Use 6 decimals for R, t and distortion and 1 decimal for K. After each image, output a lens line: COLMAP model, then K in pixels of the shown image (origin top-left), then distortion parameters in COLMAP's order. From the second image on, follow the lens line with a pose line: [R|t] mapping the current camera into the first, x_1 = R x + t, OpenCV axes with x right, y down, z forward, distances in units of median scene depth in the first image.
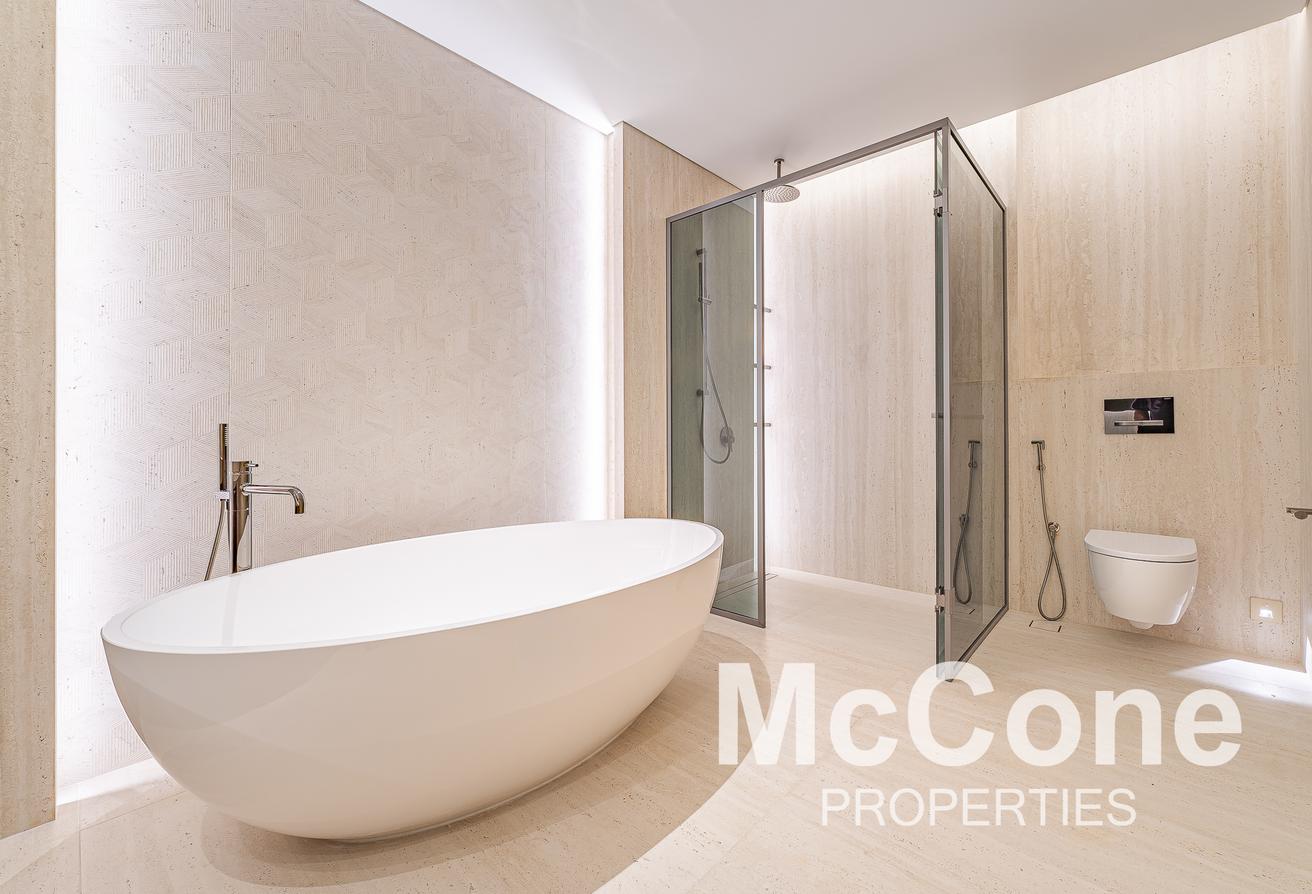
lens RADIAL K [[538.1, 0, 653.0], [0, 538.1, 435.3], [0, 0, 1]] dist [0.000268, -0.000707]
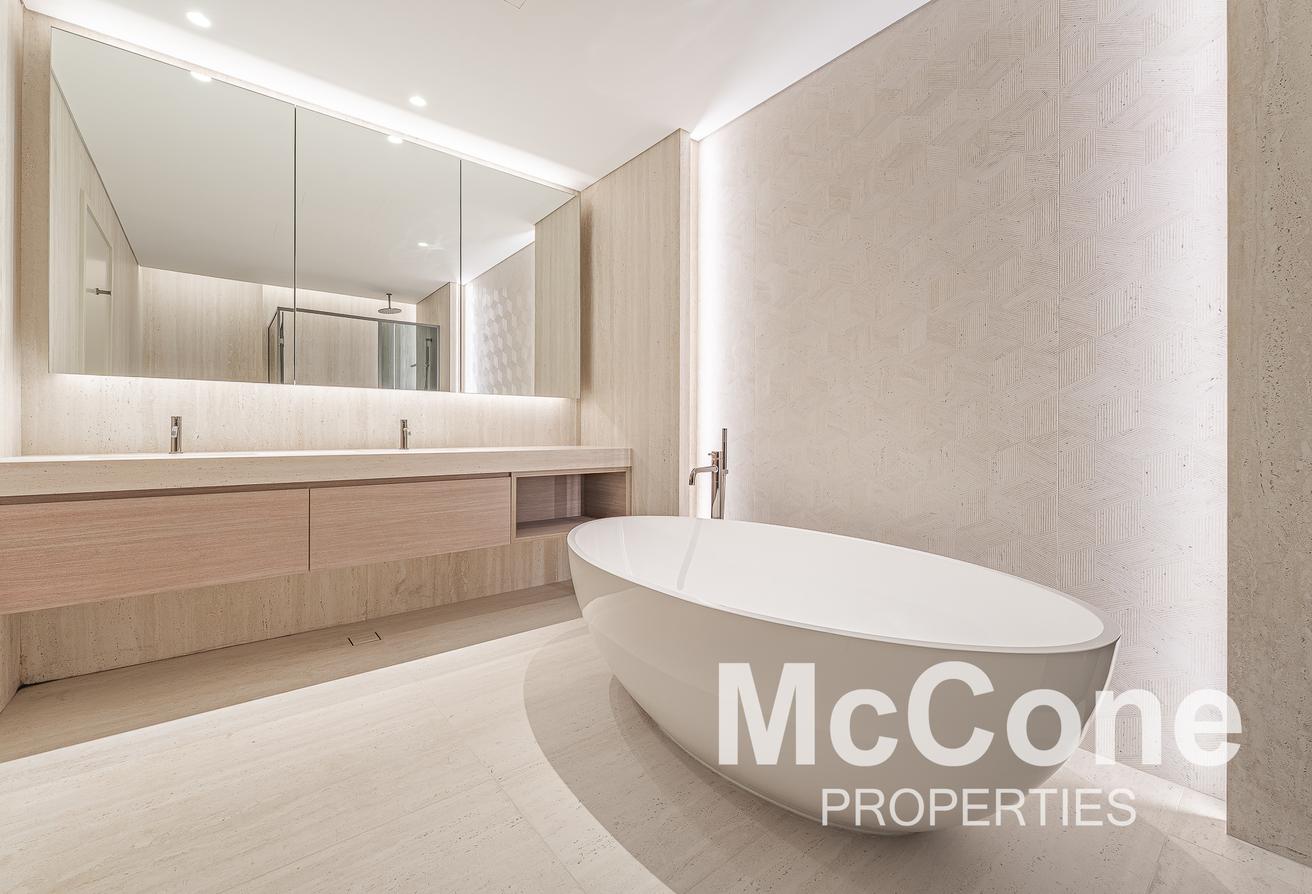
lens RADIAL K [[538.1, 0, 653.2], [0, 538.1, 437.9], [0, 0, 1]] dist [0.000268, -0.000707]
pose [[-0.146315, 0.013972, -0.989139, 0.598168], [-0.009757, 0.999831, 0.015567, -0.011465], [0.989190, 0.011929, -0.146154, 0.720863]]
